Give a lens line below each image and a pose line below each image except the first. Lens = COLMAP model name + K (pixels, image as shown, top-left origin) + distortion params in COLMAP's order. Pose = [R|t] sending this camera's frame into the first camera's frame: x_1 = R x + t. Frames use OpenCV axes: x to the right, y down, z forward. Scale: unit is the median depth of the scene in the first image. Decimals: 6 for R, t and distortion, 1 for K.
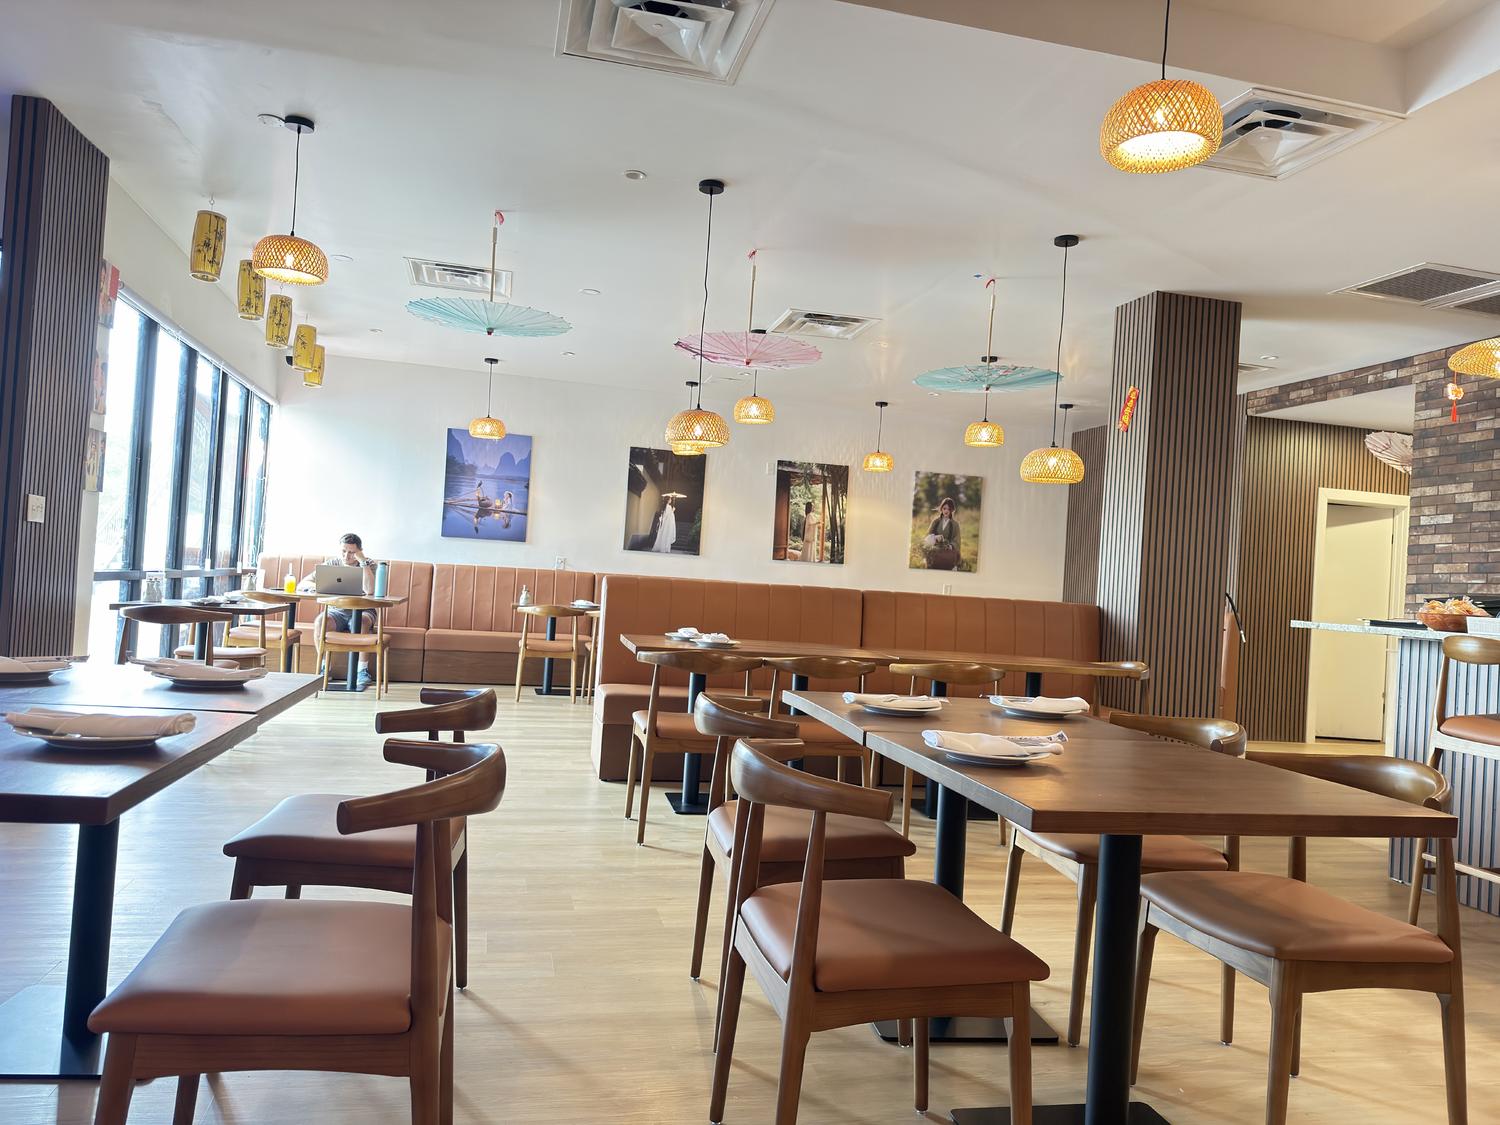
lens RADIAL K [[1044.2, 0, 750.0], [0, 1044.2, 562.5], [0, 0, 1]] dist [0.074682, -0.082553]
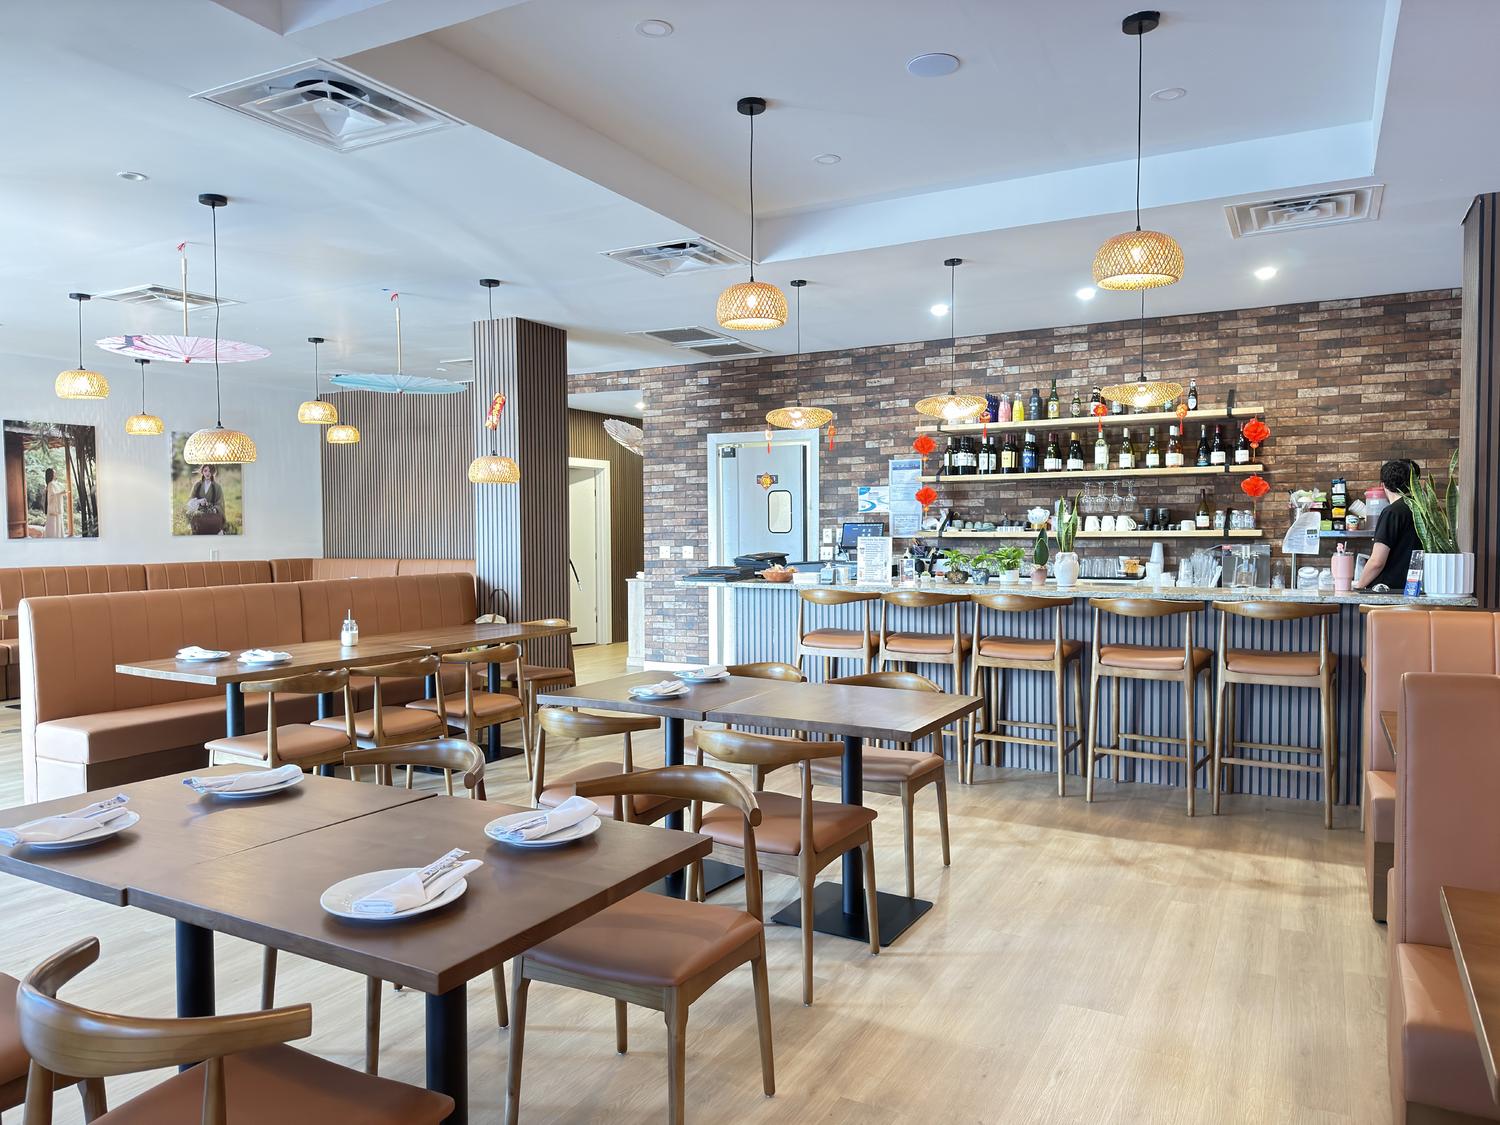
lens RADIAL K [[1044.2, 0, 750.0], [0, 1044.2, 562.5], [0, 0, 1]] dist [0.074682, -0.082553]
pose [[0.664323, -0.089730, 0.742040, -0.475436], [0.029576, 0.995146, 0.093858, -0.100631], [-0.746860, -0.040405, 0.663752, -0.039415]]
